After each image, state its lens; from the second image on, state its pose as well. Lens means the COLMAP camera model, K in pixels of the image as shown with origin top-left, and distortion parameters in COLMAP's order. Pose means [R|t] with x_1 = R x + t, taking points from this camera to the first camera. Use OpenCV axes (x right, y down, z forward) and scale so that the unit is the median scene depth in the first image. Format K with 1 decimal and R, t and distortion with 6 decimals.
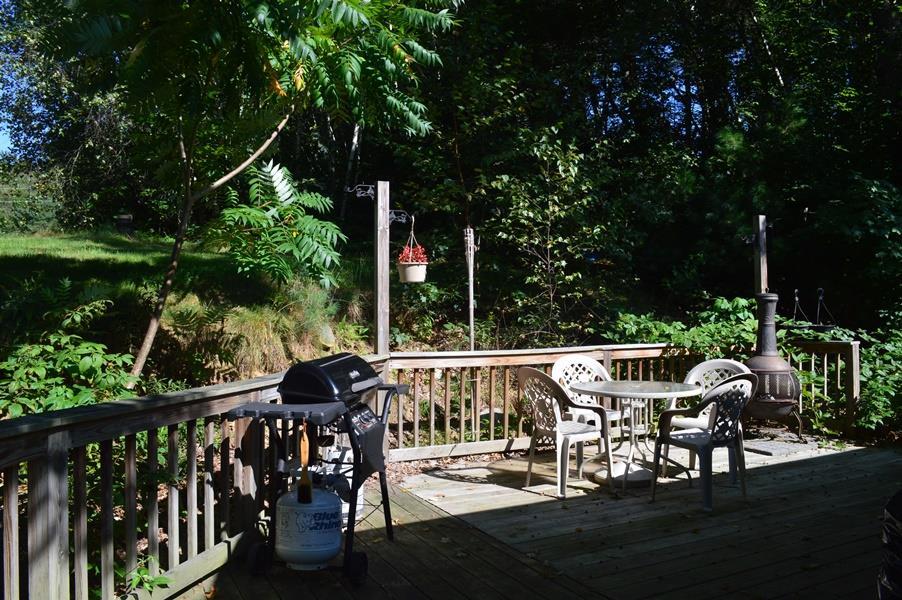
lens RADIAL K [[720.1, 0, 451.0], [0, 720.1, 300.0], [0, 0, 1]] dist [-0.070369, -0.002669]
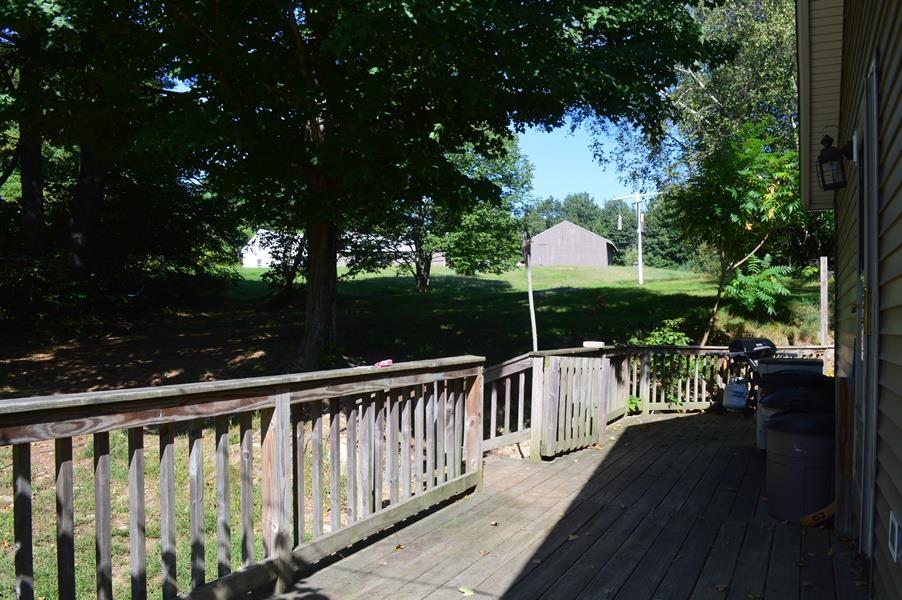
lens RADIAL K [[720.1, 0, 451.0], [0, 720.1, 300.0], [0, 0, 1]] dist [-0.070369, -0.002669]
pose [[0.579063, -0.002299, -0.815280, 0.896017], [-0.014976, 0.999797, -0.013456, -0.009942], [0.815145, 0.020002, 0.578911, -0.948965]]
